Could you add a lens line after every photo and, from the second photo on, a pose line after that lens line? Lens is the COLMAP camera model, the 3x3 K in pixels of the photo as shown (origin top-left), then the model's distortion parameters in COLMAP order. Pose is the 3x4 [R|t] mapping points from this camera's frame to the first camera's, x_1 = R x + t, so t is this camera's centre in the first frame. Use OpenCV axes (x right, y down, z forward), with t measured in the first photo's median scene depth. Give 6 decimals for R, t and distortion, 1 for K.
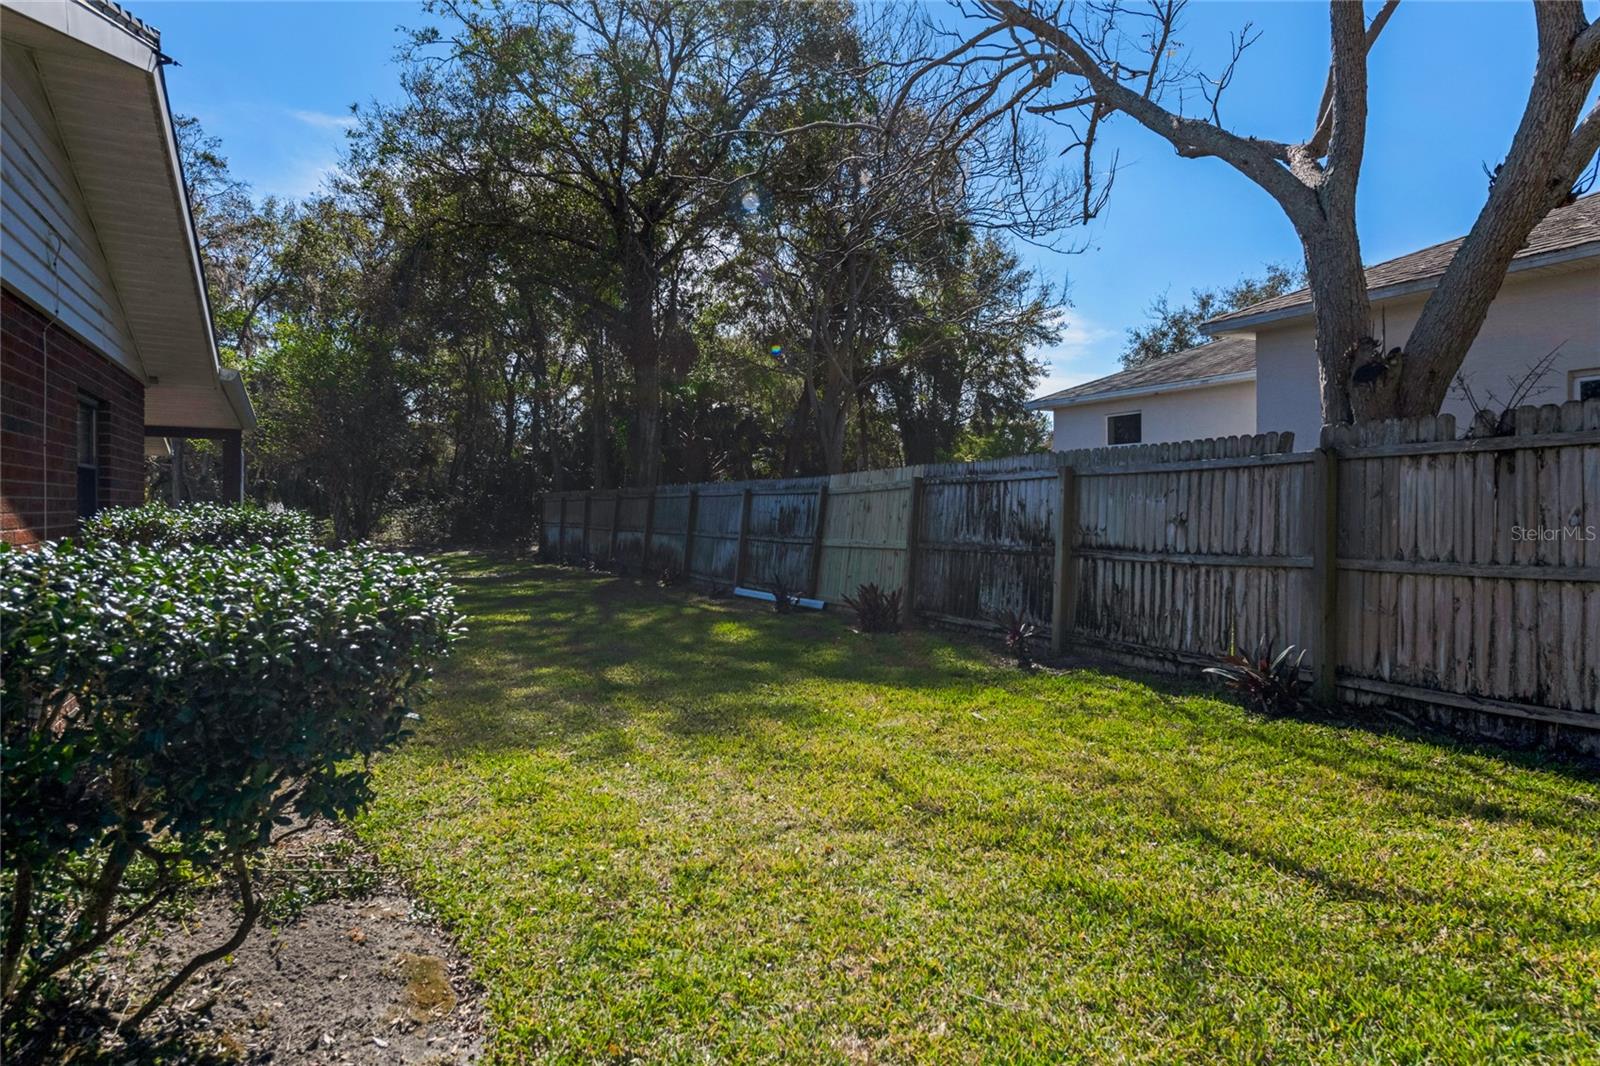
lens RADIAL K [[976.4, 0, 800.1], [0, 976.4, 546.0], [0, 0, 1]] dist [0.017724, -0.005534]
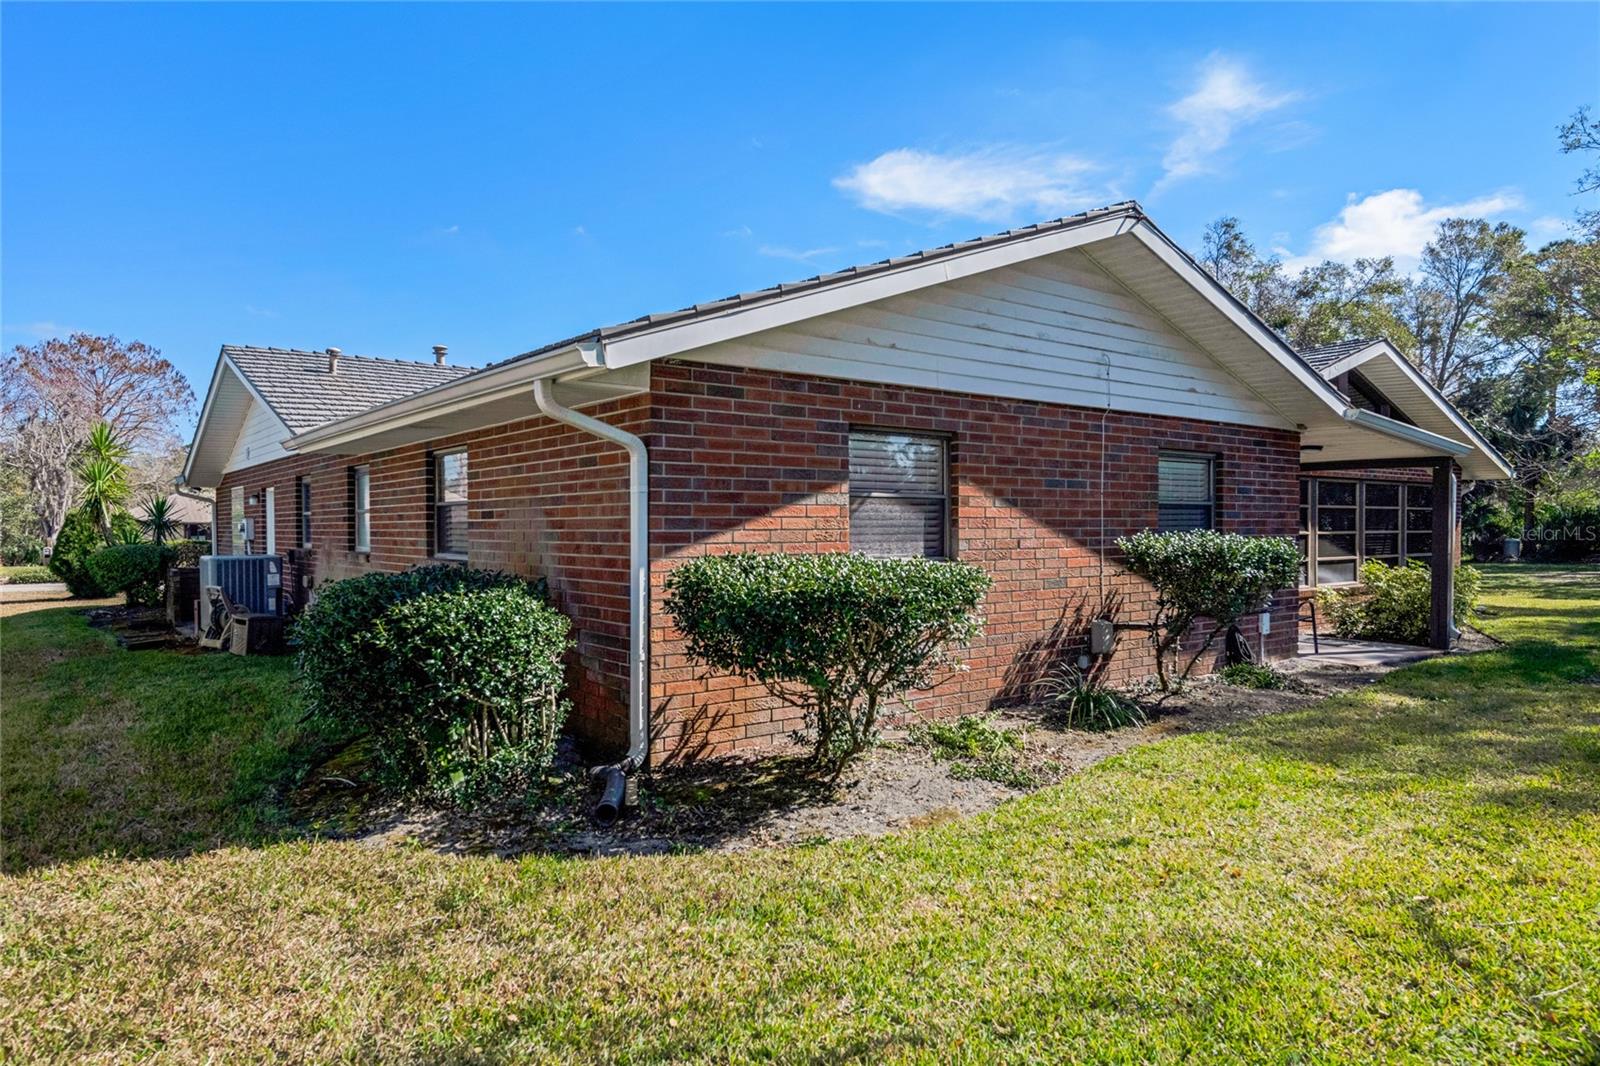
lens RADIAL K [[976.4, 0, 800.1], [0, 976.4, 546.0], [0, 0, 1]] dist [0.017724, -0.005534]
pose [[0.212722, 0.029108, -0.976679, 1.016047], [-0.041180, 0.998935, 0.020802, -0.051075], [0.976245, 0.035795, 0.213694, 0.311969]]
